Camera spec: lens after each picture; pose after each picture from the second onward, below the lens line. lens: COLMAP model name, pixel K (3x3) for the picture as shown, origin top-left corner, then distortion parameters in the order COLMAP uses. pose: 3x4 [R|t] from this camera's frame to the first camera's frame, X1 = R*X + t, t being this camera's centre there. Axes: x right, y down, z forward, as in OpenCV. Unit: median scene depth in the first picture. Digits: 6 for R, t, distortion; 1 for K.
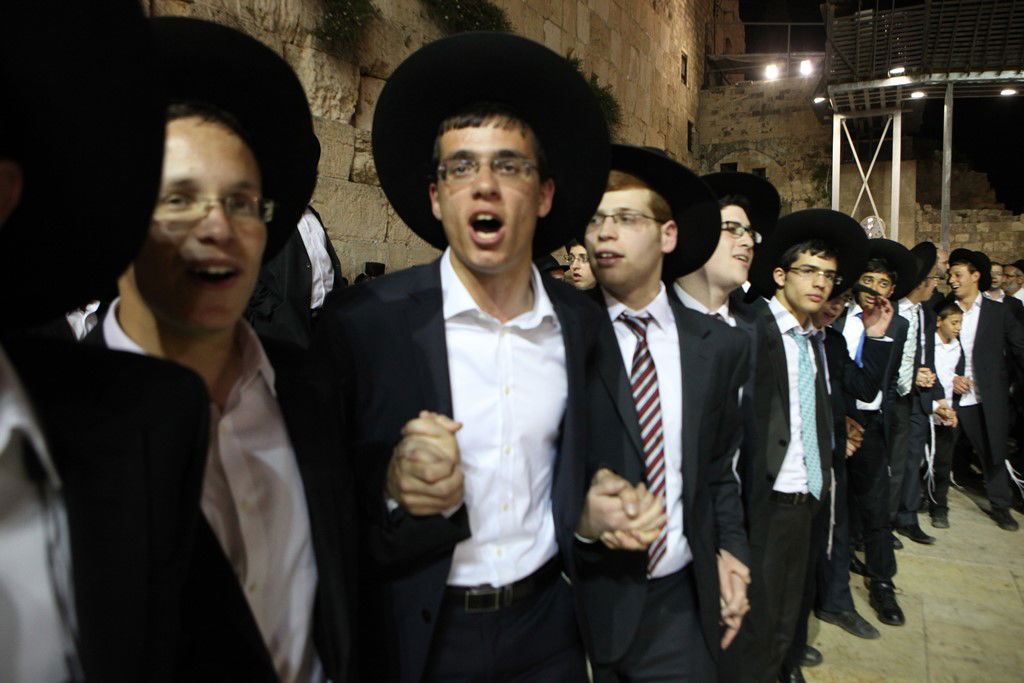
lens RADIAL K [[739.9, 0, 537.0], [0, 739.9, 349.4], [0, 0, 1]] dist [-0.109066, 0.083846]
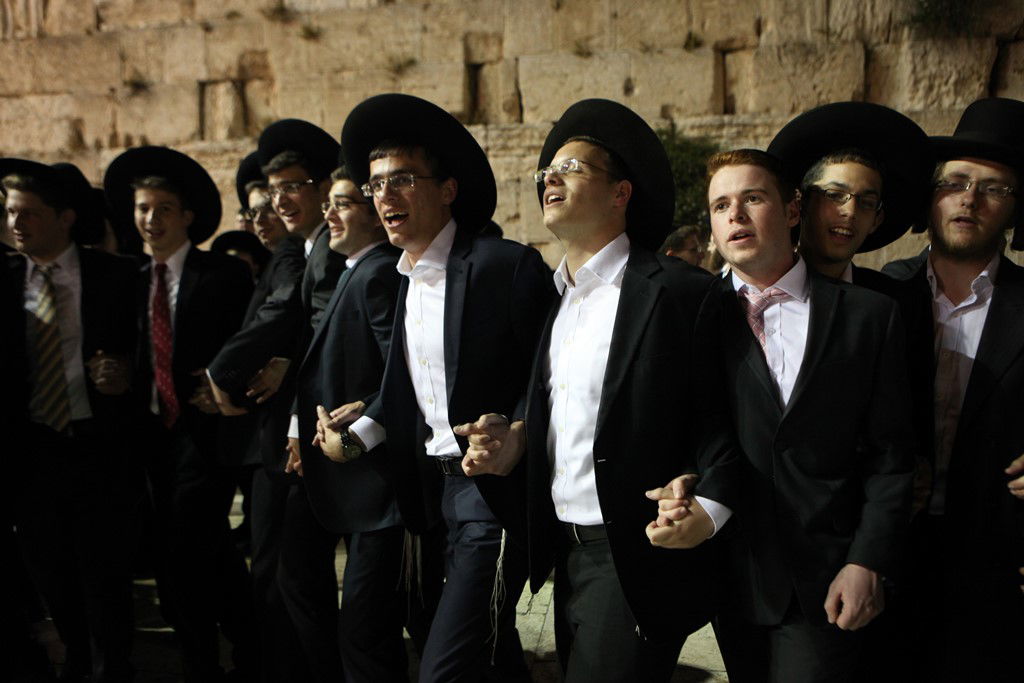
lens RADIAL K [[739.9, 0, 505.9], [0, 739.9, 336.4], [0, 0, 1]] dist [-0.109066, 0.083846]
pose [[0.290129, 0.066476, -0.954676, 0.229865], [-0.081861, 0.995652, 0.044451, -0.012324], [0.953480, 0.065254, 0.294310, 0.118206]]
